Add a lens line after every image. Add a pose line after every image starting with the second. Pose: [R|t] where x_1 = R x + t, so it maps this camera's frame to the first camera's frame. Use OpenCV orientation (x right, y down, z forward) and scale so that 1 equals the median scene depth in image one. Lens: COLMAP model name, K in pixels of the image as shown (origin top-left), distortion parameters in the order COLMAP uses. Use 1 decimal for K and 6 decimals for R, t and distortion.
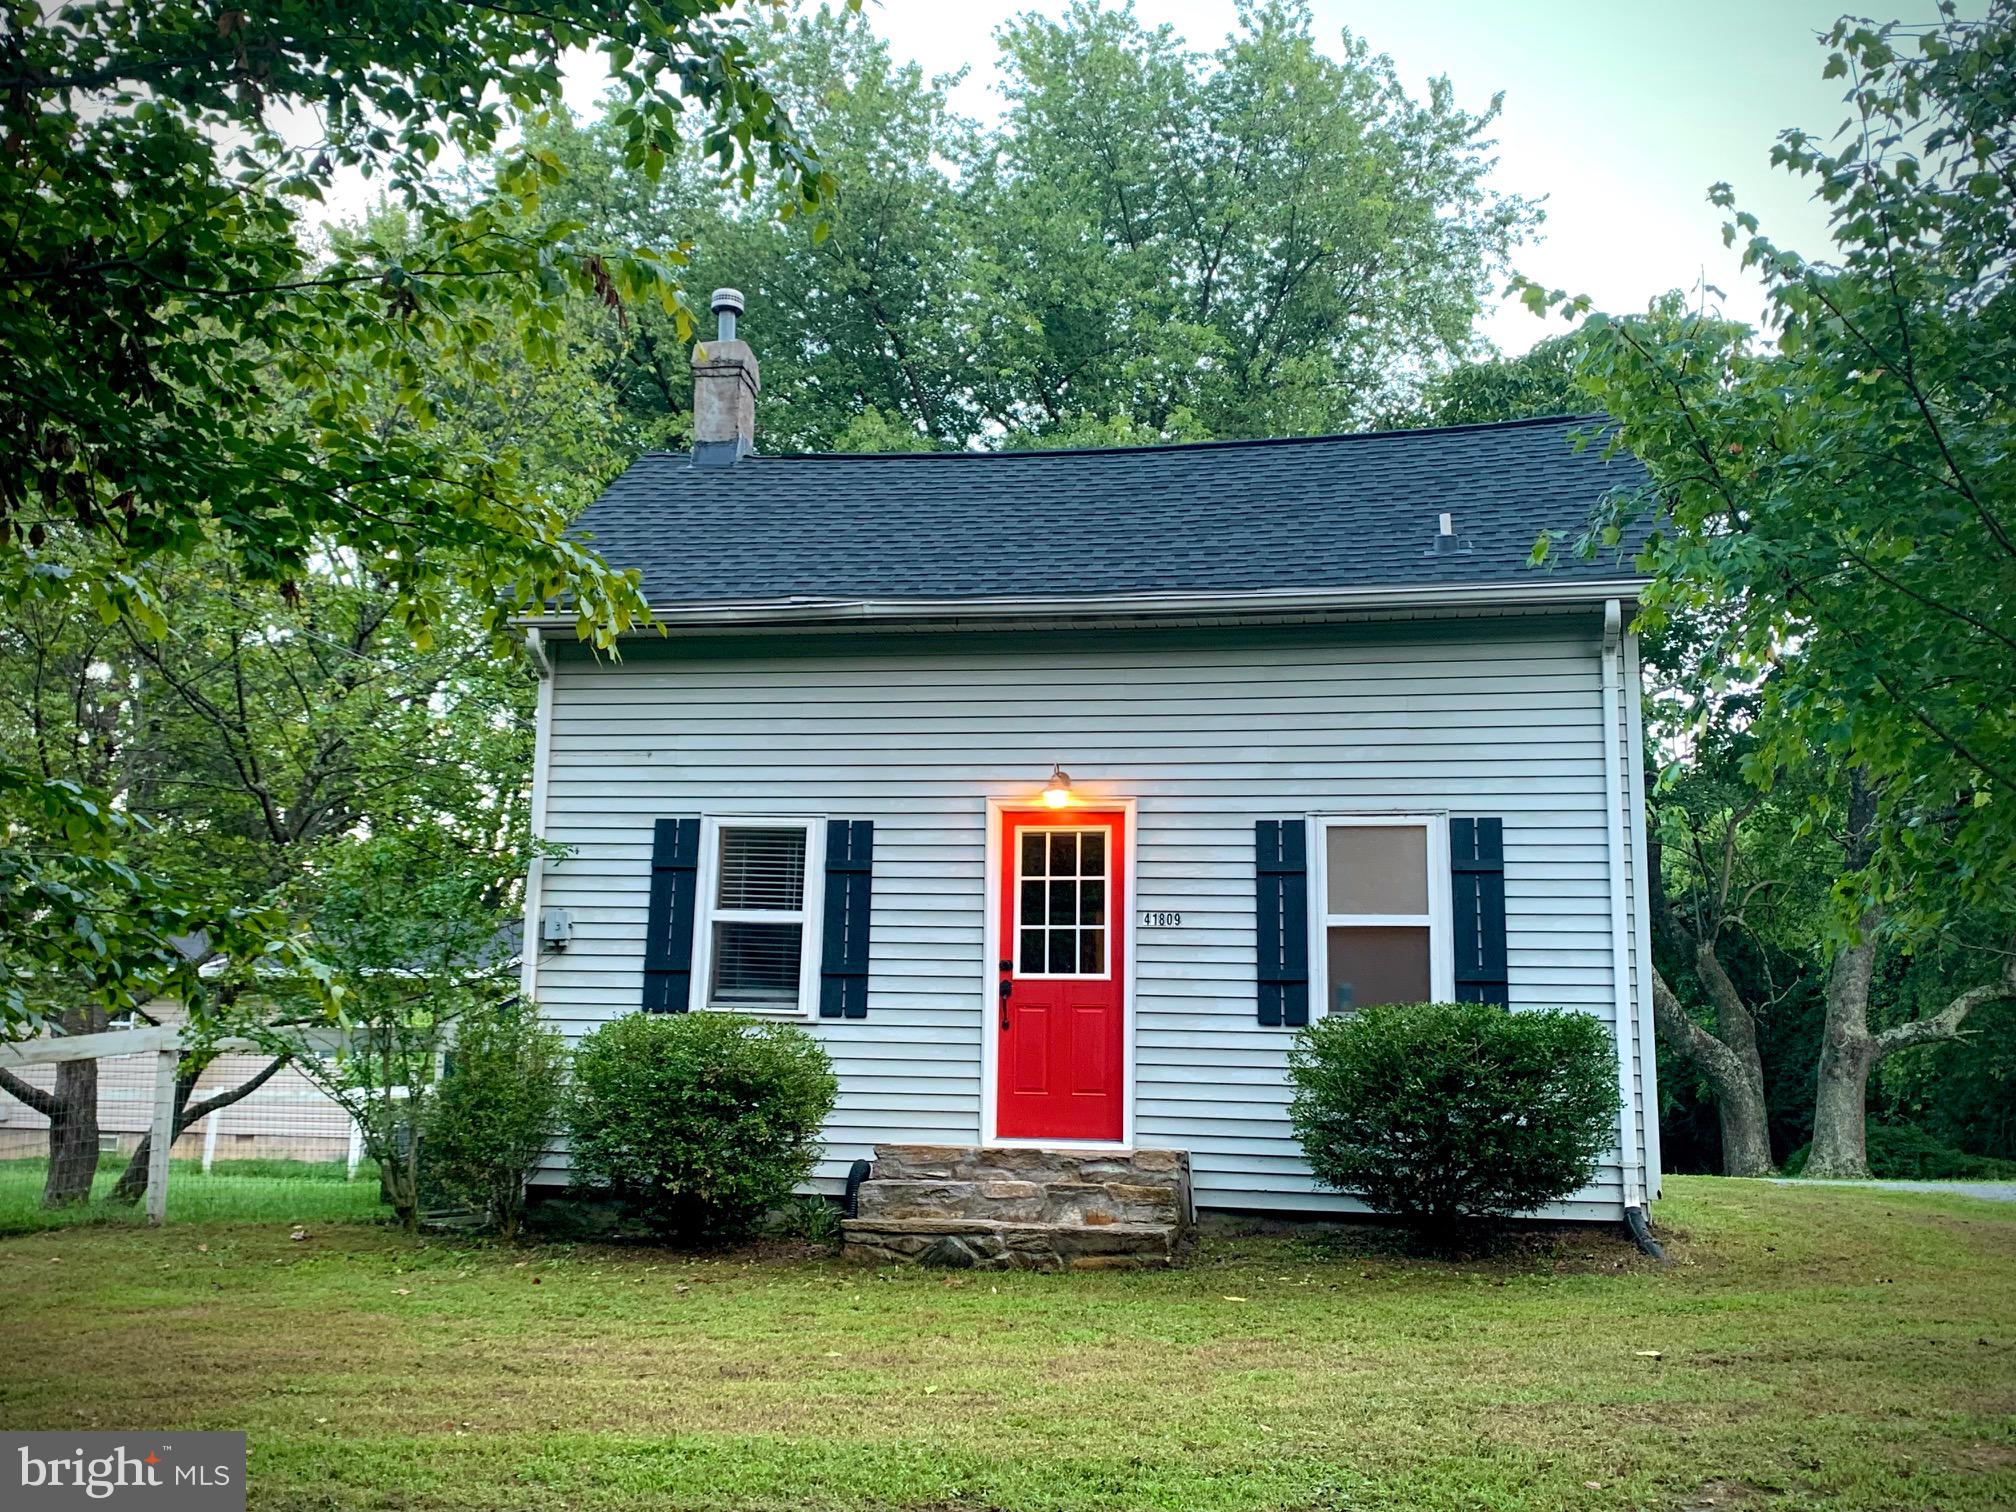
lens RADIAL K [[1982.3, 0, 1009.2], [0, 1982.3, 783.1], [0, 0, 1]] dist [0.052765, -0.008353]
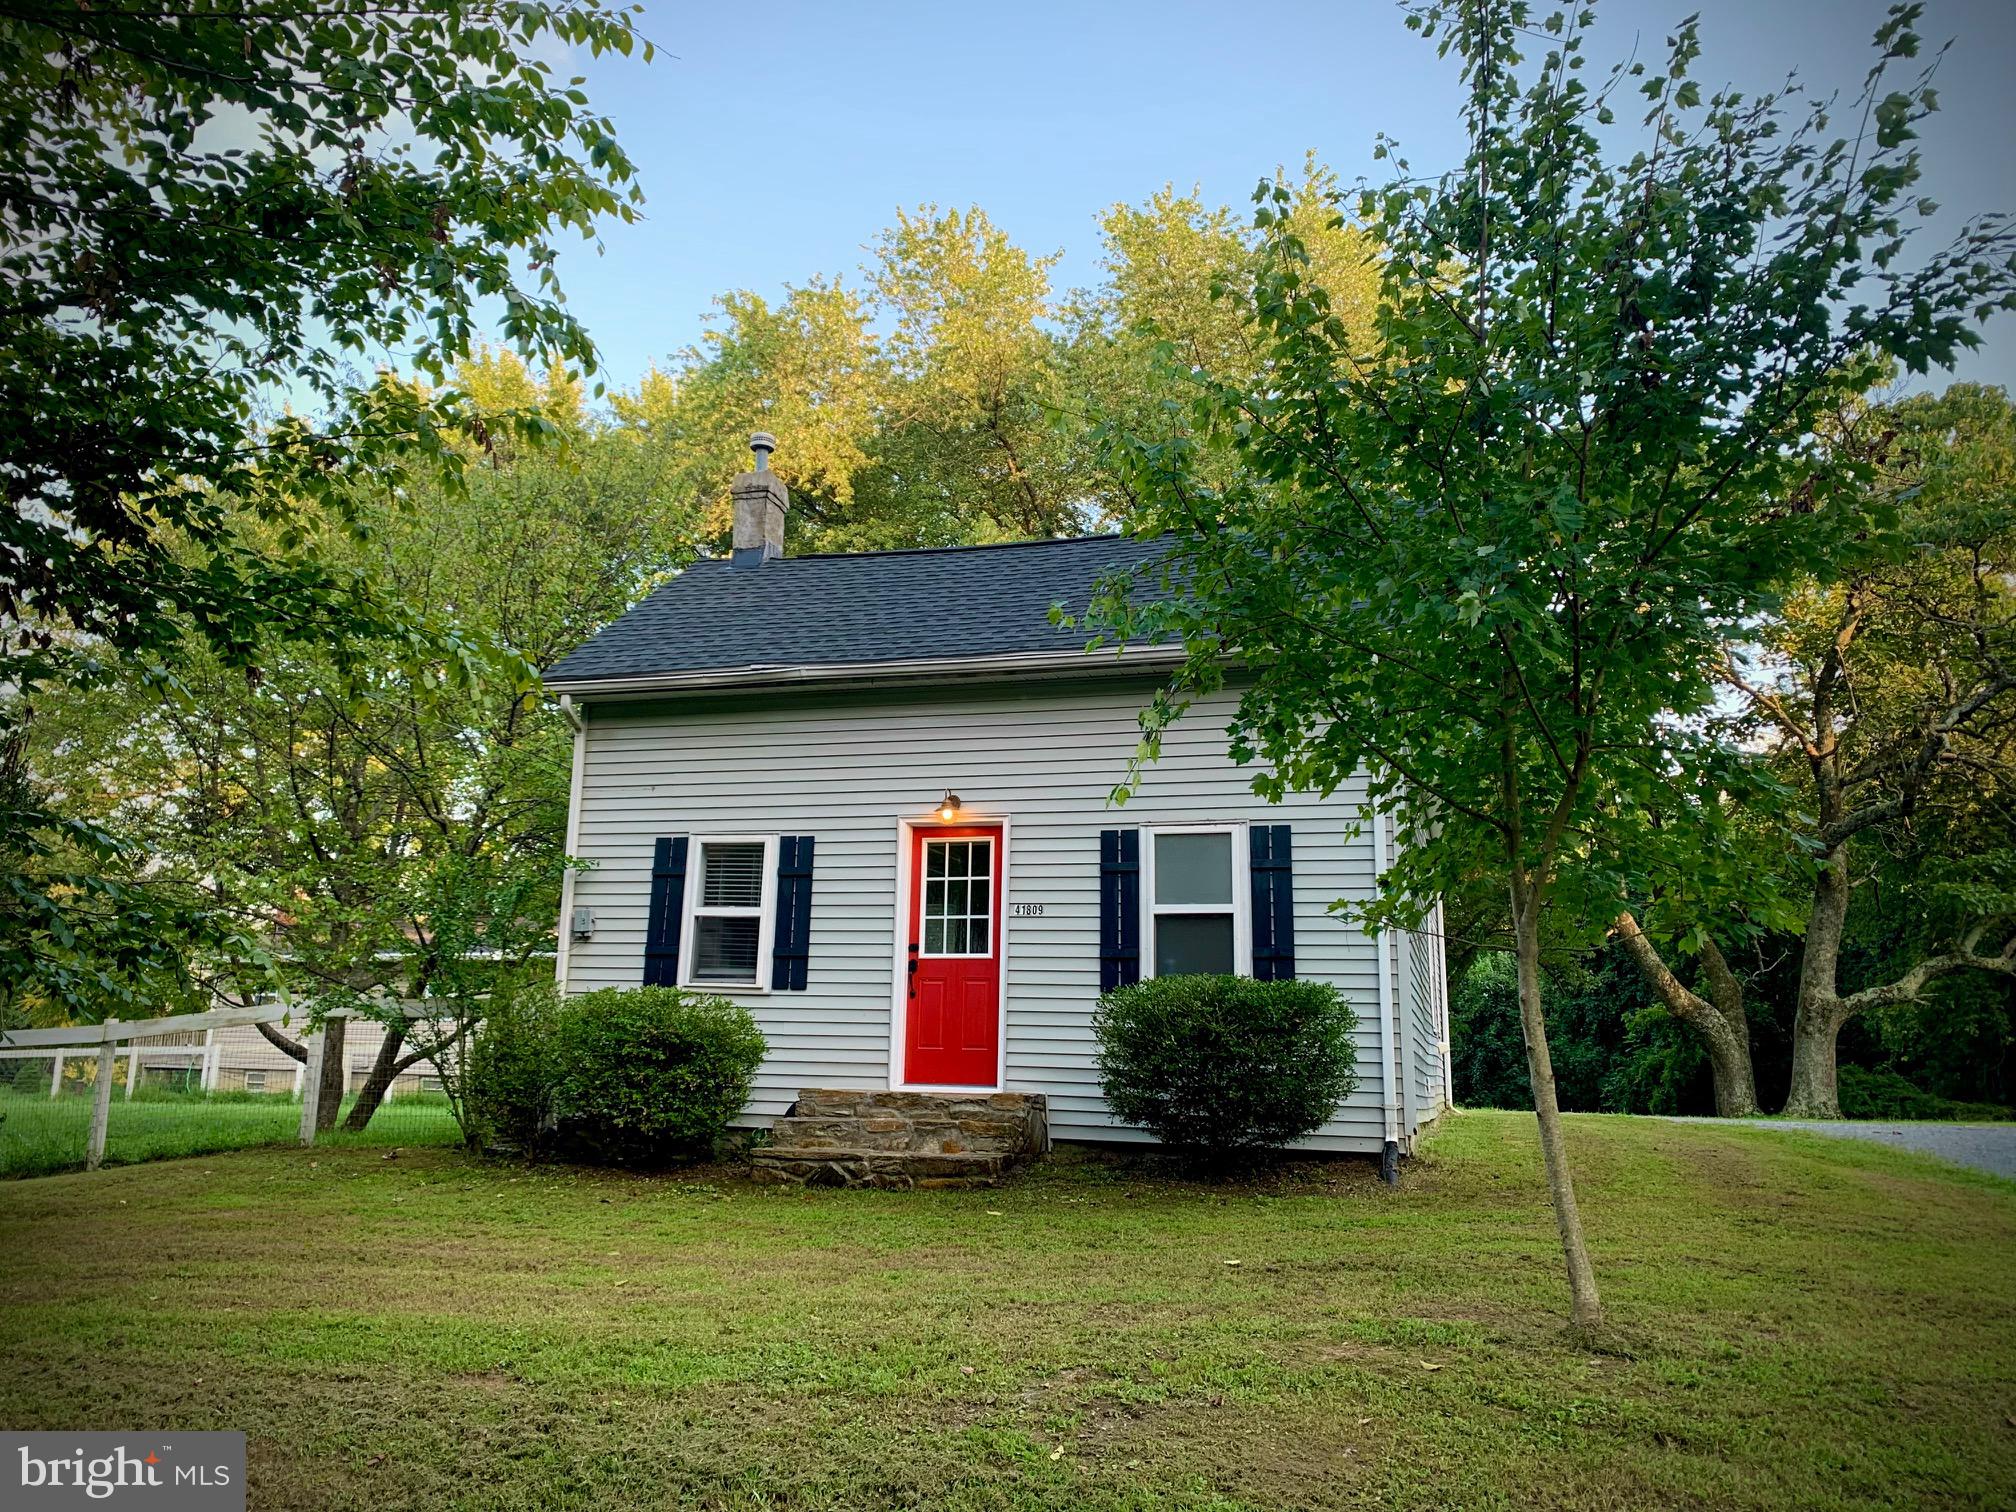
lens RADIAL K [[1546.4, 0, 1008.0], [0, 1546.4, 756.0], [0, 0, 1]] dist [0.049914, -0.002017]
pose [[0.992070, -0.024667, -0.123242, 0.185434], [0.020960, 0.999291, -0.031284, 0.000969], [0.123926, 0.028453, 0.991883, 0.014739]]
